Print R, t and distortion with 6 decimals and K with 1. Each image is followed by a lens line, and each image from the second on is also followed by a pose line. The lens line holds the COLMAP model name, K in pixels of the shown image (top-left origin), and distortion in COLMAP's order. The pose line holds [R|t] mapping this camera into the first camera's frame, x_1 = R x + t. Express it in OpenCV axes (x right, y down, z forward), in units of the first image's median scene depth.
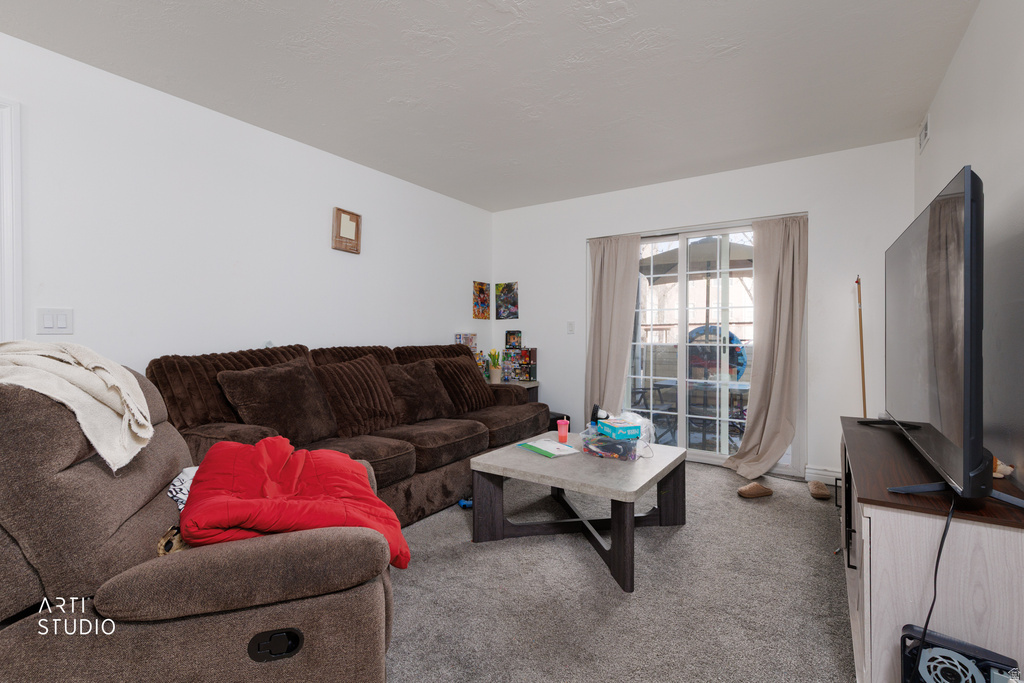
lens RADIAL K [[460.9, 0, 516.4], [0, 460.9, 339.2], [0, 0, 1]] dist [0.001120, 0.000122]
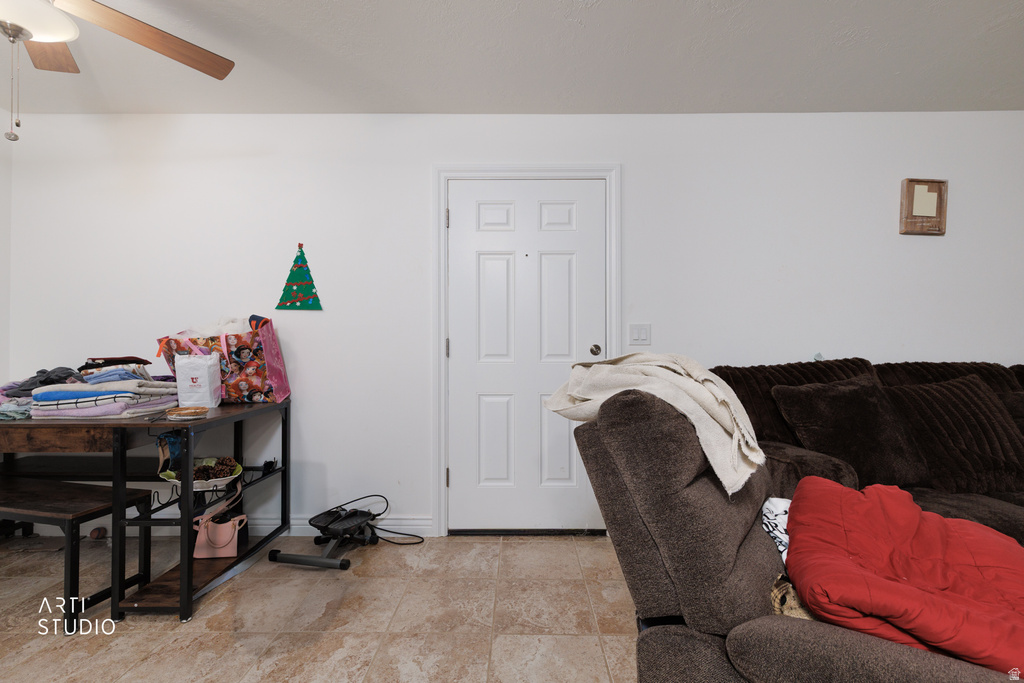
lens RADIAL K [[460.9, 0, 516.4], [0, 460.9, 339.2], [0, 0, 1]] dist [0.001120, 0.000122]
pose [[0.547219, -0.009083, -0.836940, -0.146450], [-0.009442, 0.999810, -0.017024, -0.002224], [0.836936, 0.017219, 0.547030, 0.061874]]
